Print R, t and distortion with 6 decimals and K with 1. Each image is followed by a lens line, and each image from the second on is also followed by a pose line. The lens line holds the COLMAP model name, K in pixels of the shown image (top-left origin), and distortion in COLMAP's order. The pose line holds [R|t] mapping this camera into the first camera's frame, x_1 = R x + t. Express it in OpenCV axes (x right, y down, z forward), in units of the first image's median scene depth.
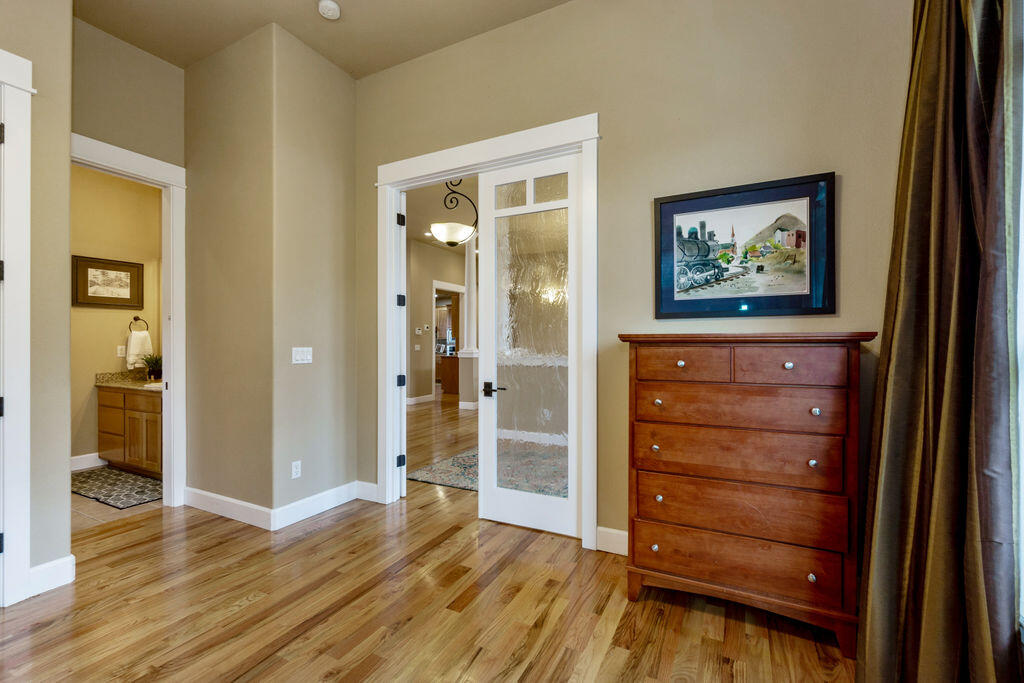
lens RADIAL K [[439.3, 0, 512.0], [0, 439.3, 341.5], [0, 0, 1]] dist [0.000097, 0.000004]
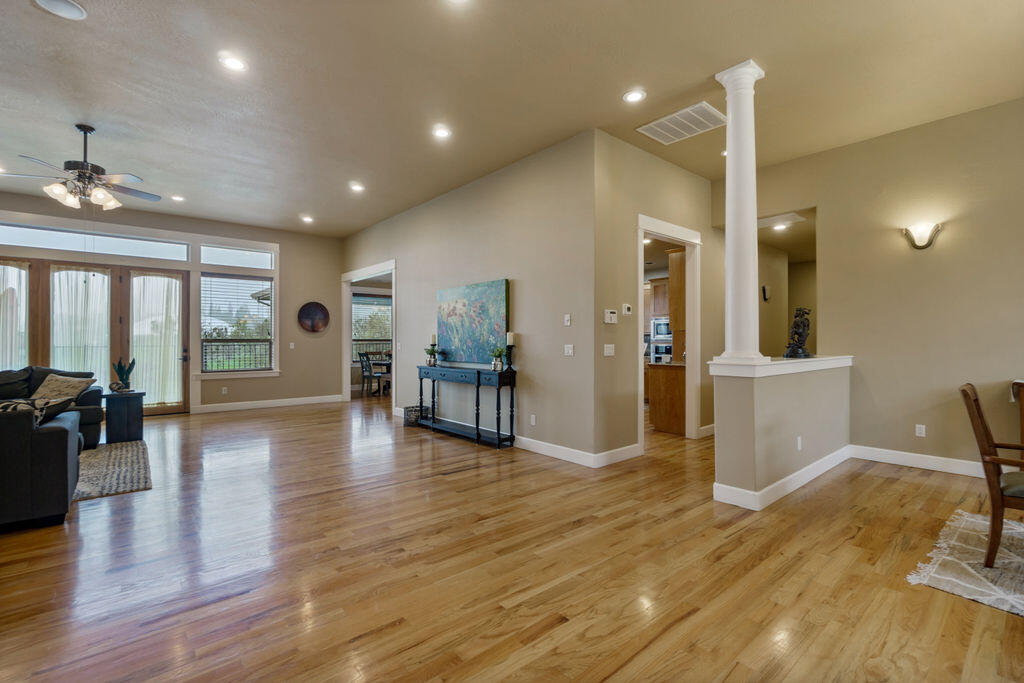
lens RADIAL K [[445.2, 0, 508.2], [0, 445.2, 337.2], [0, 0, 1]] dist [-0.003248, -0.000326]
pose [[0.916364, -0.004062, -0.400325, -0.114146], [0.002174, 0.999984, -0.005170, 0.002230], [0.400339, 0.003867, 0.916359, 0.477714]]
